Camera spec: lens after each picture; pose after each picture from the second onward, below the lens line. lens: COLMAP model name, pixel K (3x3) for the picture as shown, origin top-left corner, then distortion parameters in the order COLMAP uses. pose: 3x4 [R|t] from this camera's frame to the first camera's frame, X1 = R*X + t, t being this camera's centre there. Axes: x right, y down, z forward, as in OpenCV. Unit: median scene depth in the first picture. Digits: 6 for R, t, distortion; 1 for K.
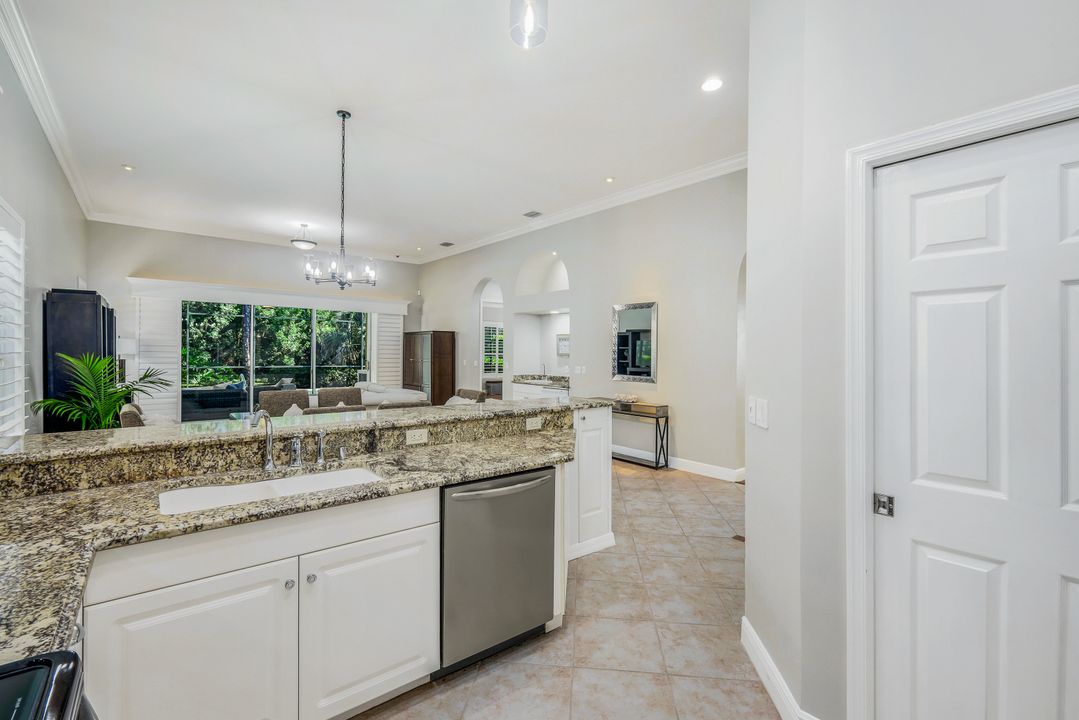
lens RADIAL K [[479.2, 0, 541.5], [0, 479.2, 353.4], [0, 0, 1]] dist [0.002448, 0.000323]
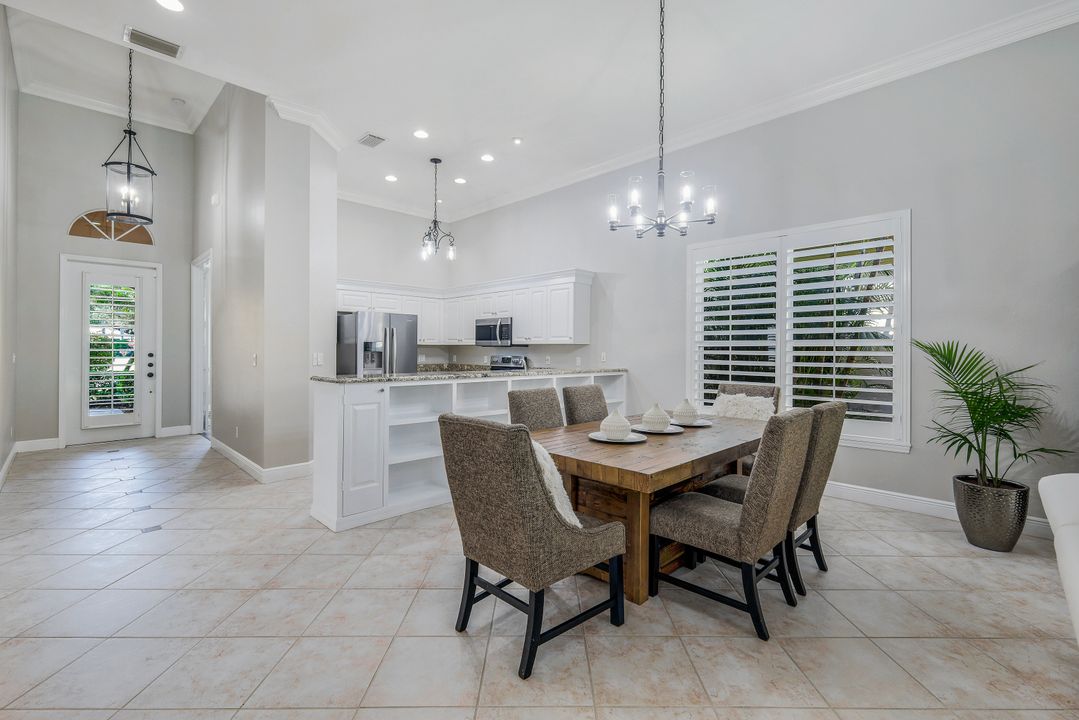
lens RADIAL K [[479.6, 0, 545.4], [0, 479.6, 346.5], [0, 0, 1]] dist [-0.000628, 0.000398]
pose [[-0.994786, -0.019494, -0.100100, -0.109809], [-0.019113, 0.999806, -0.004761, 0.014530], [0.100173, -0.002823, -0.994966, 0.960047]]
